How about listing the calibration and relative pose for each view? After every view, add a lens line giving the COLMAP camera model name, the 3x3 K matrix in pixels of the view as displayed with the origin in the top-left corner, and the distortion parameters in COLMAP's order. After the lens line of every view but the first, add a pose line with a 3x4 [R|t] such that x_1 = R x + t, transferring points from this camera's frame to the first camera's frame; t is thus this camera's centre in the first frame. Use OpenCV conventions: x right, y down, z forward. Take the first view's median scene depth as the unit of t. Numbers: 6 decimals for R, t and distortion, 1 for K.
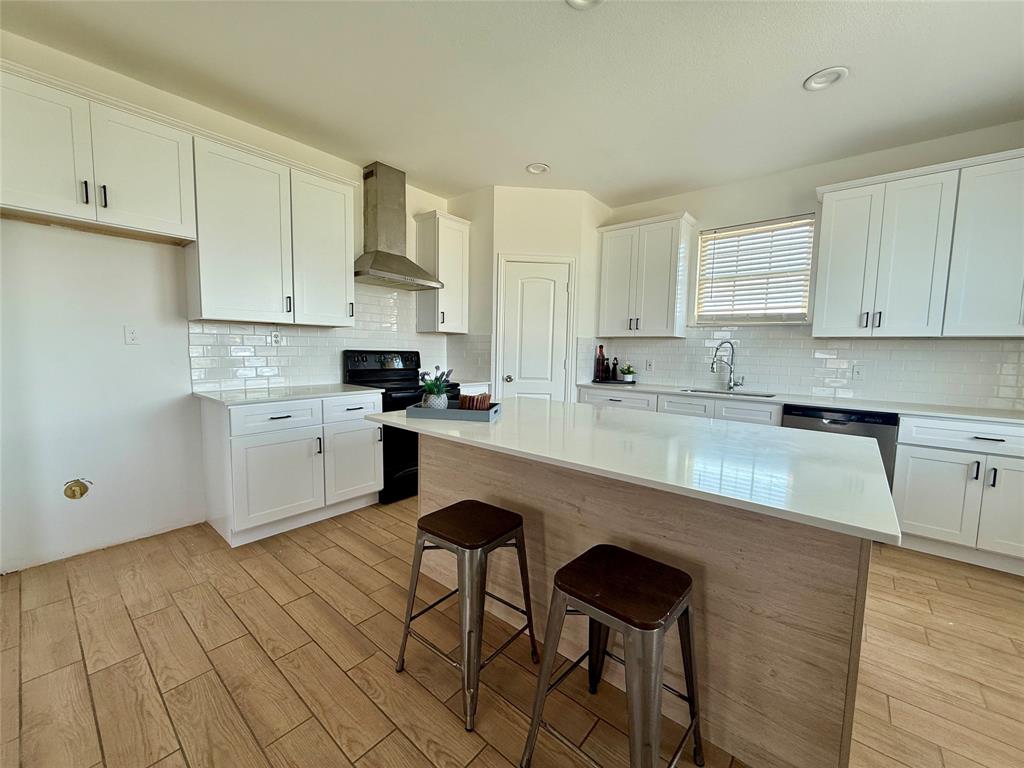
lens RADIAL K [[411.8, 0, 508.4], [0, 411.8, 384.0], [0, 0, 1]] dist [-0.000778, -0.000049]
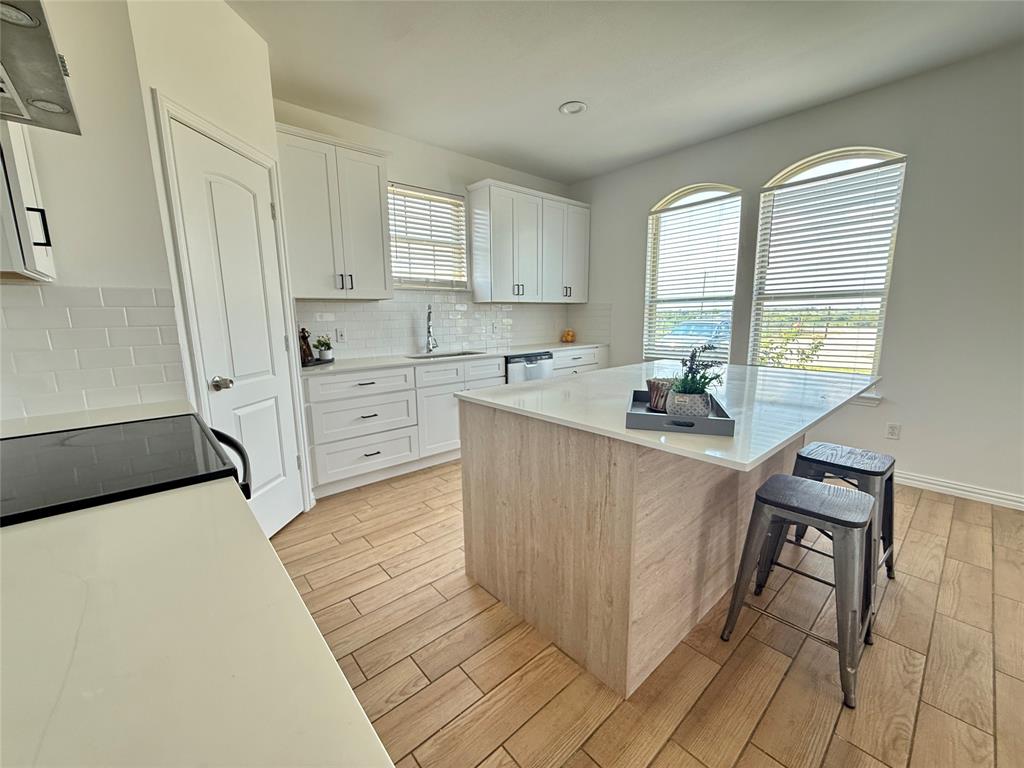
lens RADIAL K [[411.8, 0, 512.1], [0, 411.8, 384.3], [0, 0, 1]] dist [-0.000778, -0.000049]
pose [[0.146997, -0.187072, 0.971286, -0.462943], [0.101608, 0.979614, 0.173299, -0.067695], [-0.983904, 0.073216, 0.163009, 0.651895]]
